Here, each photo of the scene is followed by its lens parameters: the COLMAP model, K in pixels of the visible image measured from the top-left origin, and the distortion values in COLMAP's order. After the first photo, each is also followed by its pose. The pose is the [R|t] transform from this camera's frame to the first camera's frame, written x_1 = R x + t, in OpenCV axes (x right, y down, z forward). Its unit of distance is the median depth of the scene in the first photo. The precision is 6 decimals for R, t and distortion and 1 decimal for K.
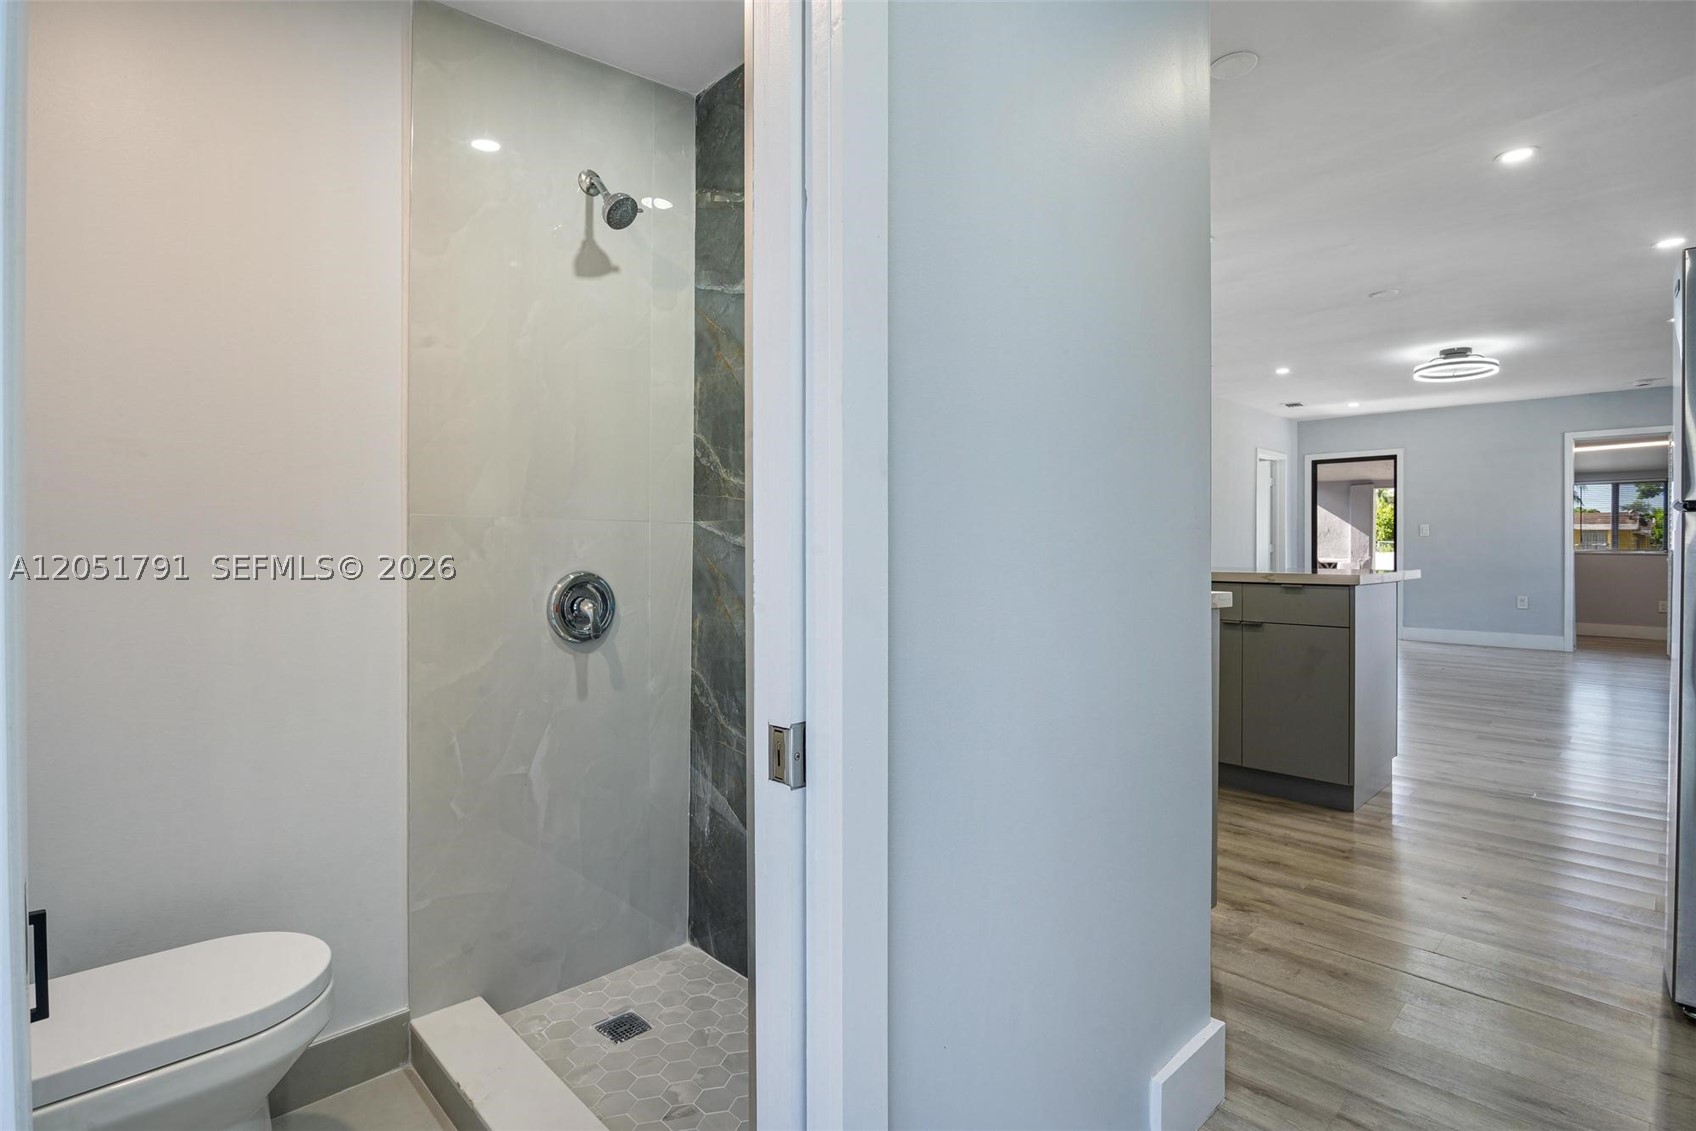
lens RADIAL K [[825.6, 0, 856.5], [0, 825.6, 542.6], [0, 0, 1]] dist [-0.019019, 0.008447]
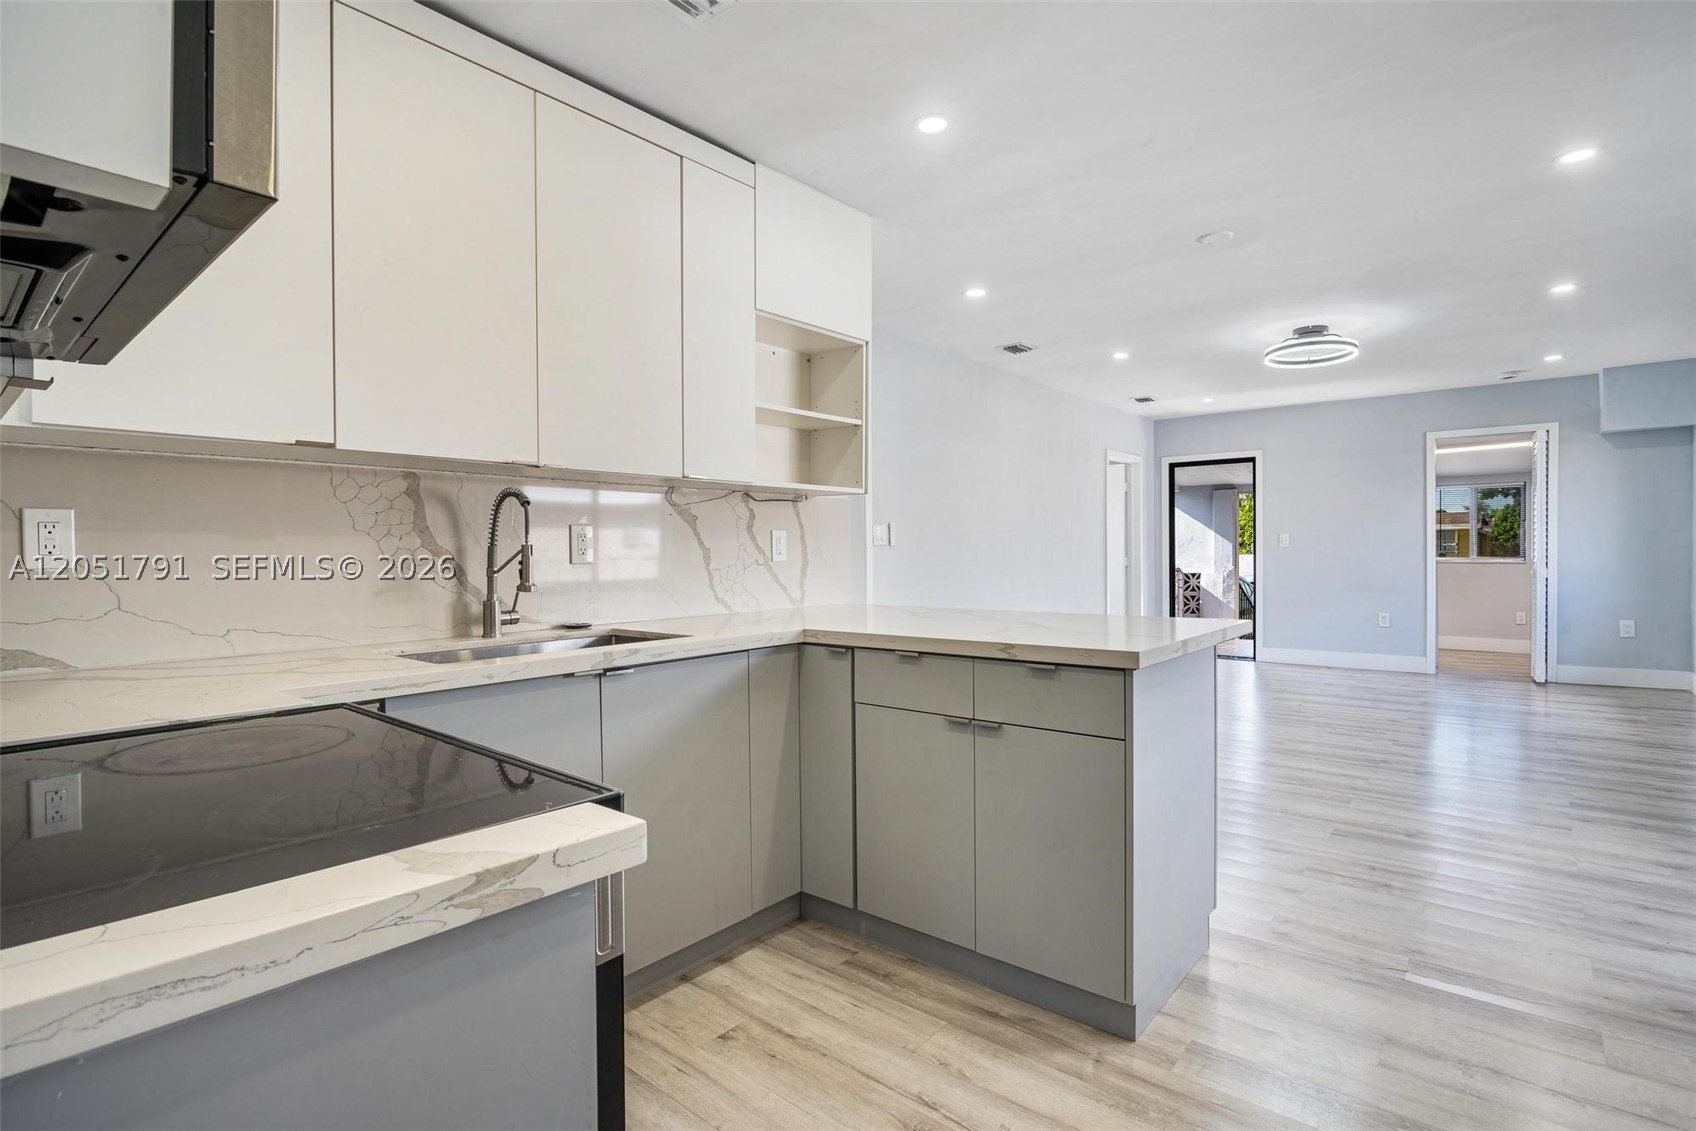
lens RADIAL K [[825.6, 0, 857.5], [0, 825.6, 559.3], [0, 0, 1]] dist [-0.019019, 0.008447]
pose [[0.993326, -0.012938, 0.114614, 0.126616], [0.011125, 0.999803, 0.016444, -0.015146], [-0.114804, -0.015059, 0.993274, 0.159646]]
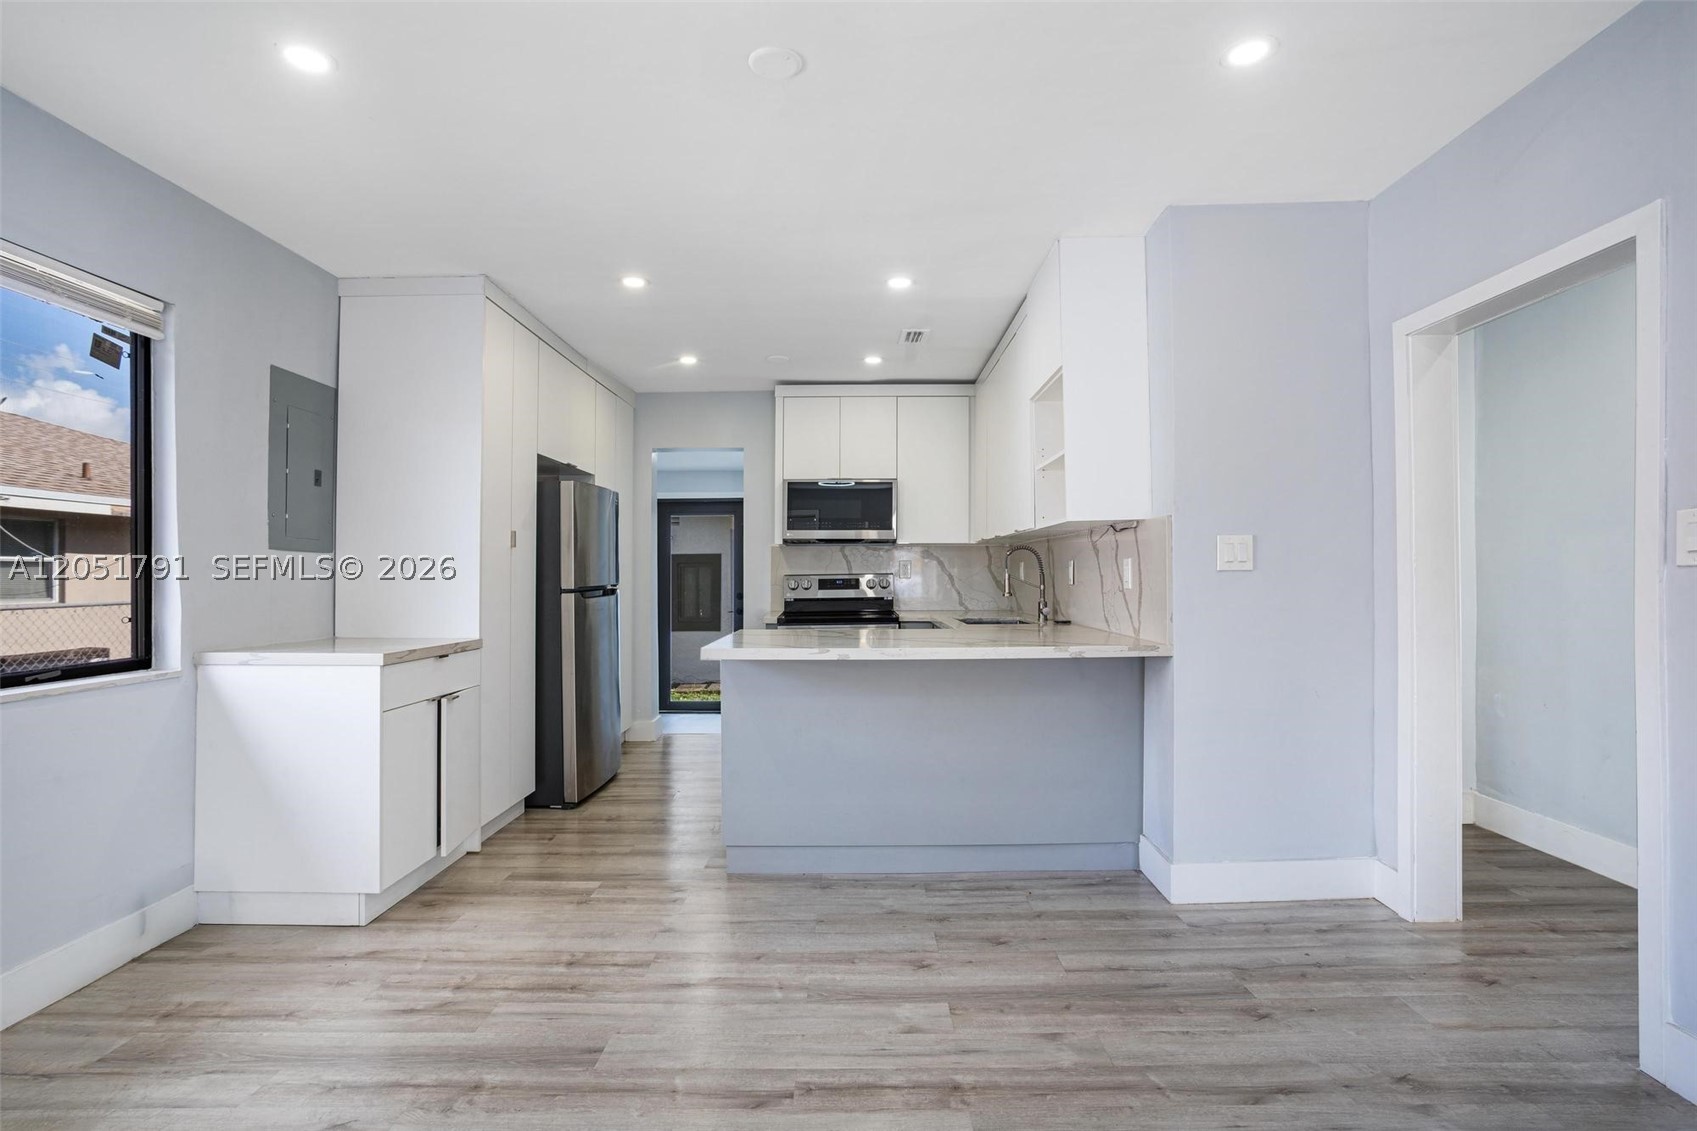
lens RADIAL K [[826.1, 0, 844.7], [0, 826.1, 535.9], [0, 0, 1]] dist [-0.019019, 0.008447]
pose [[-0.710228, -0.032387, -0.703226, 0.534307], [0.007230, 0.998553, -0.053290, -0.013109], [0.703935, -0.042932, -0.708966, 0.771675]]
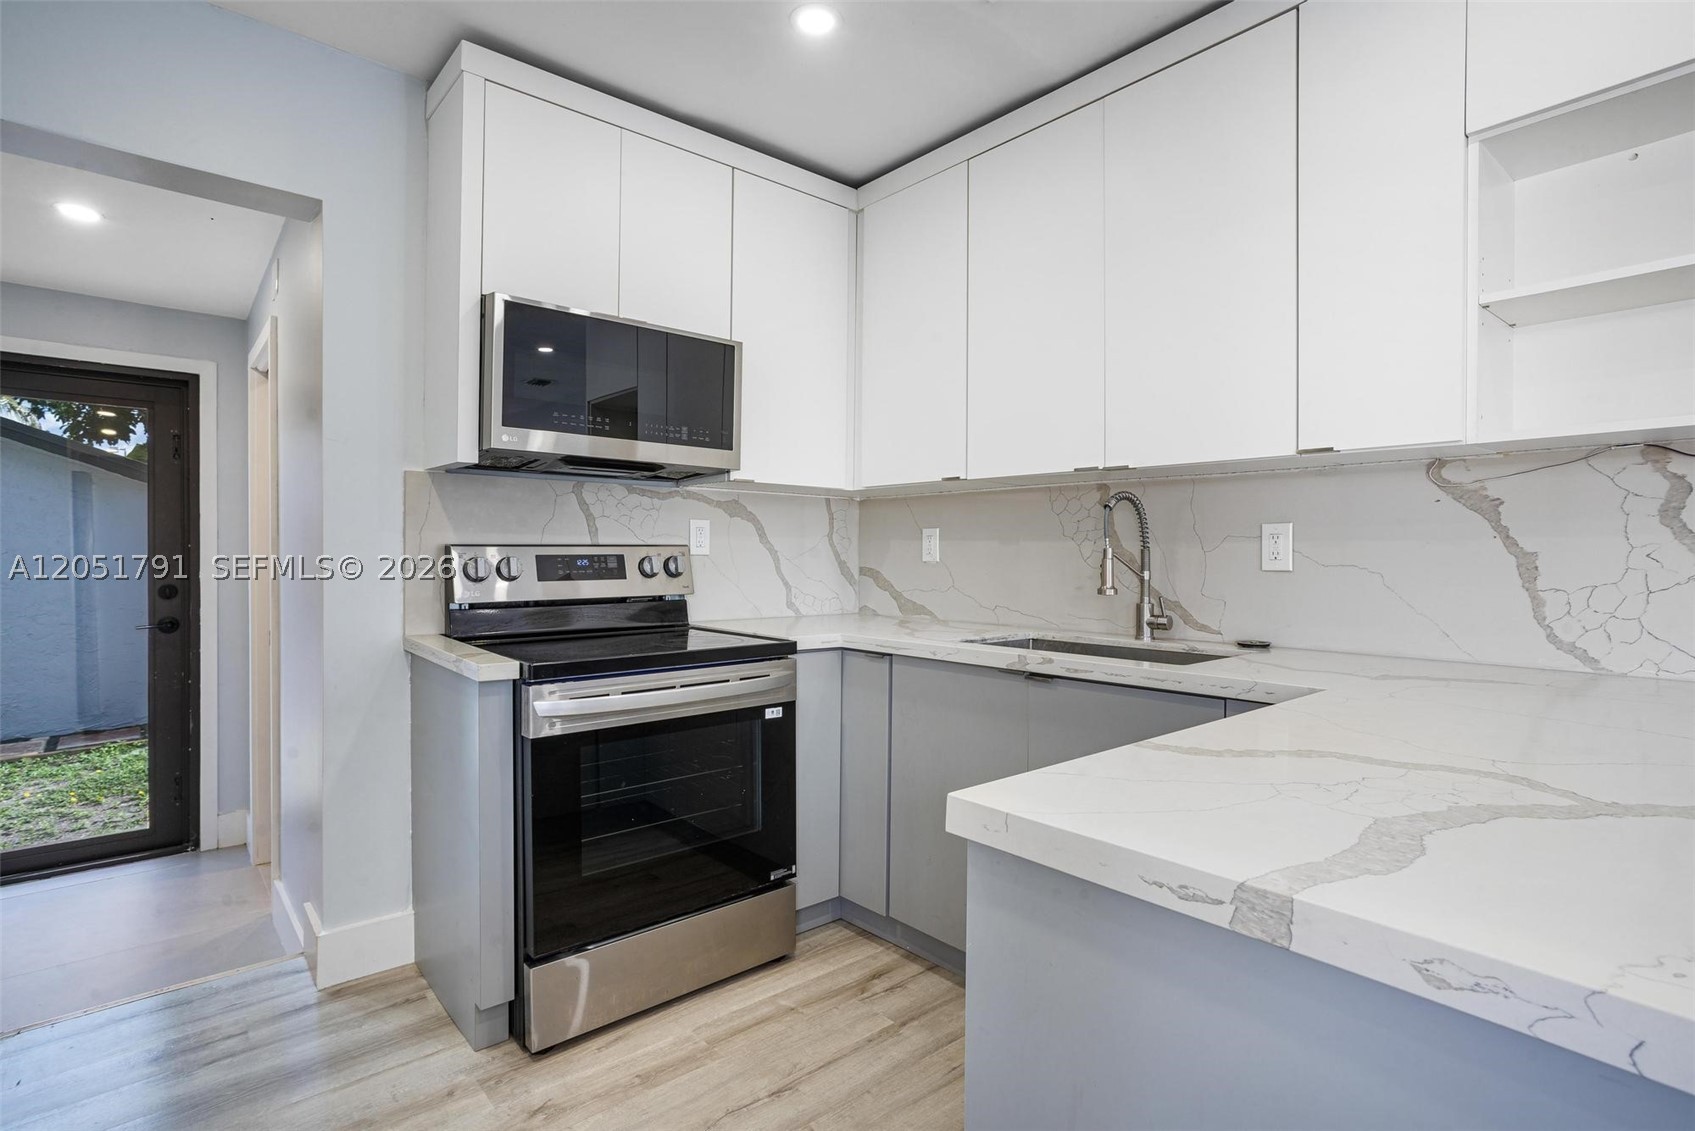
lens RADIAL K [[825.1, 0, 823.9], [0, 825.1, 553.9], [0, 0, 1]] dist [-0.019019, 0.008447]
pose [[-0.083040, -0.003494, -0.996540, 0.336233], [0.000579, 0.999994, -0.003555, -0.013790], [0.996546, -0.000872, -0.083038, 0.374199]]
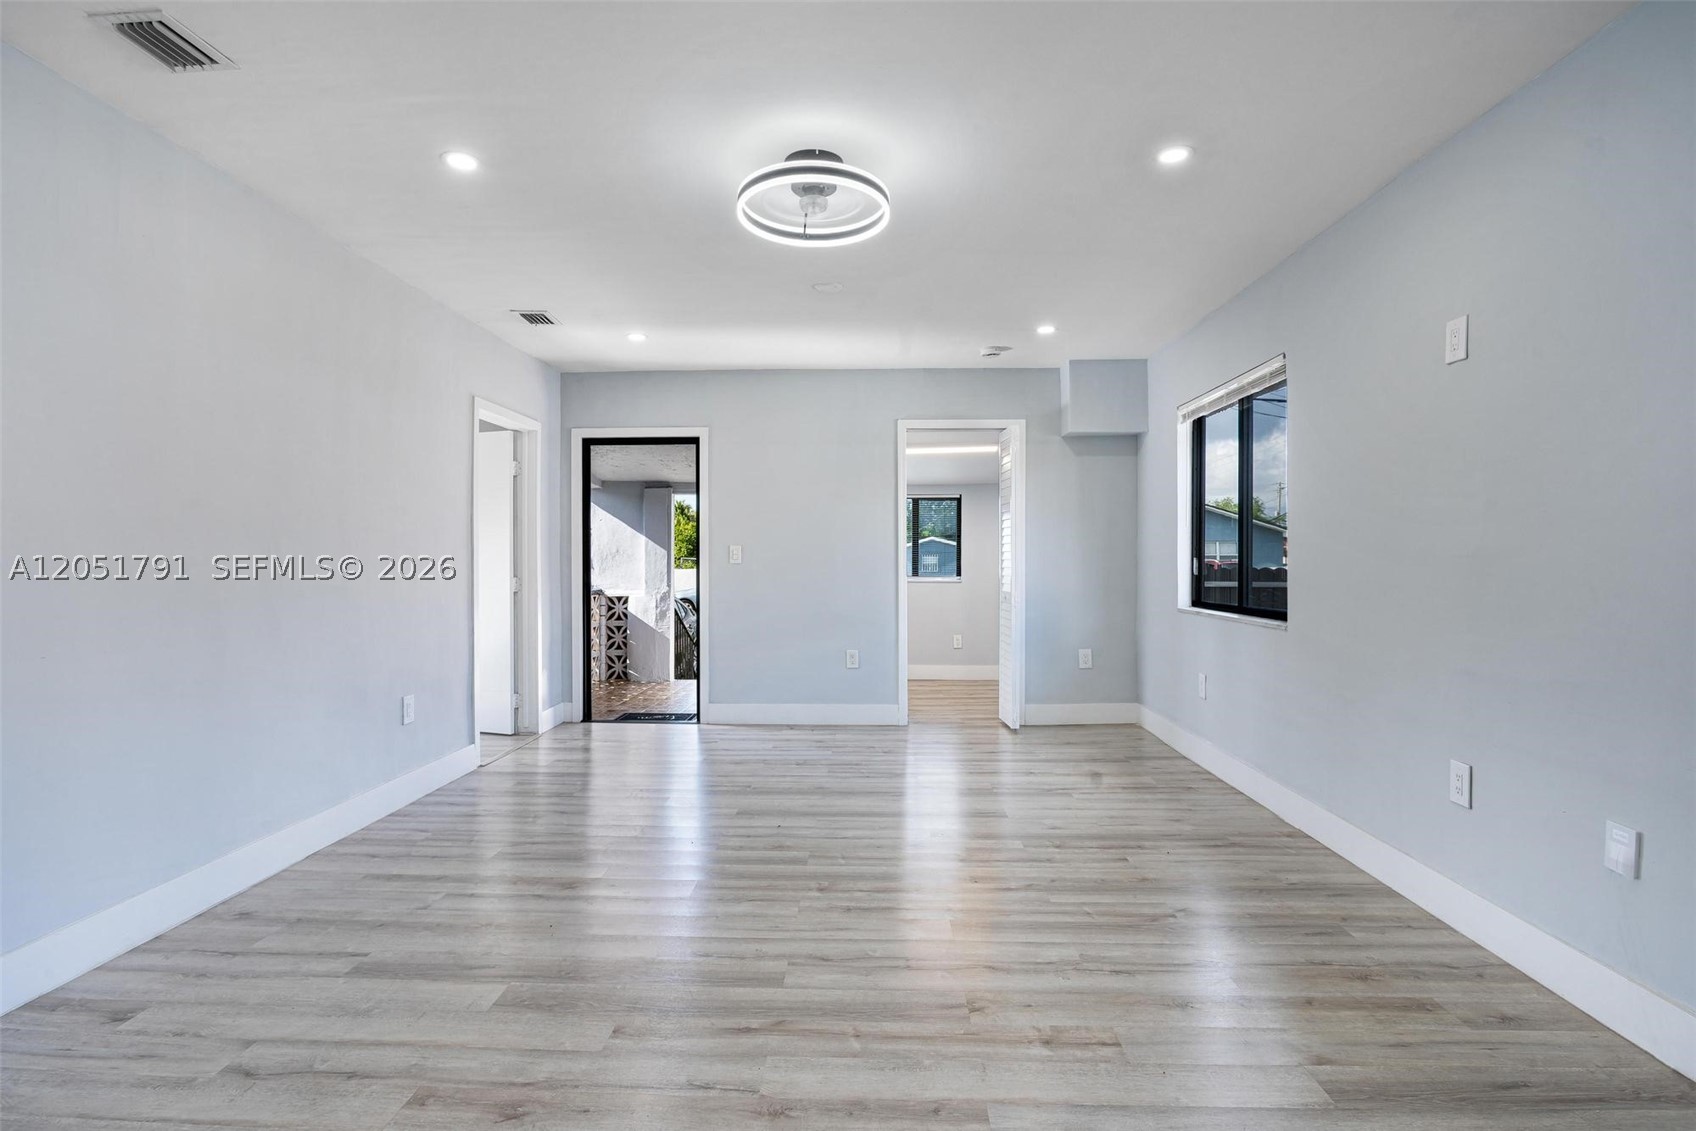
lens RADIAL K [[825.6, 0, 854.2], [0, 825.6, 559.9], [0, 0, 1]] dist [-0.019019, 0.008447]
pose [[0.716843, -0.003395, 0.697226, 0.318100], [0.001281, 0.999993, 0.003553, -0.013443], [-0.697233, -0.001654, 0.716842, 0.488689]]
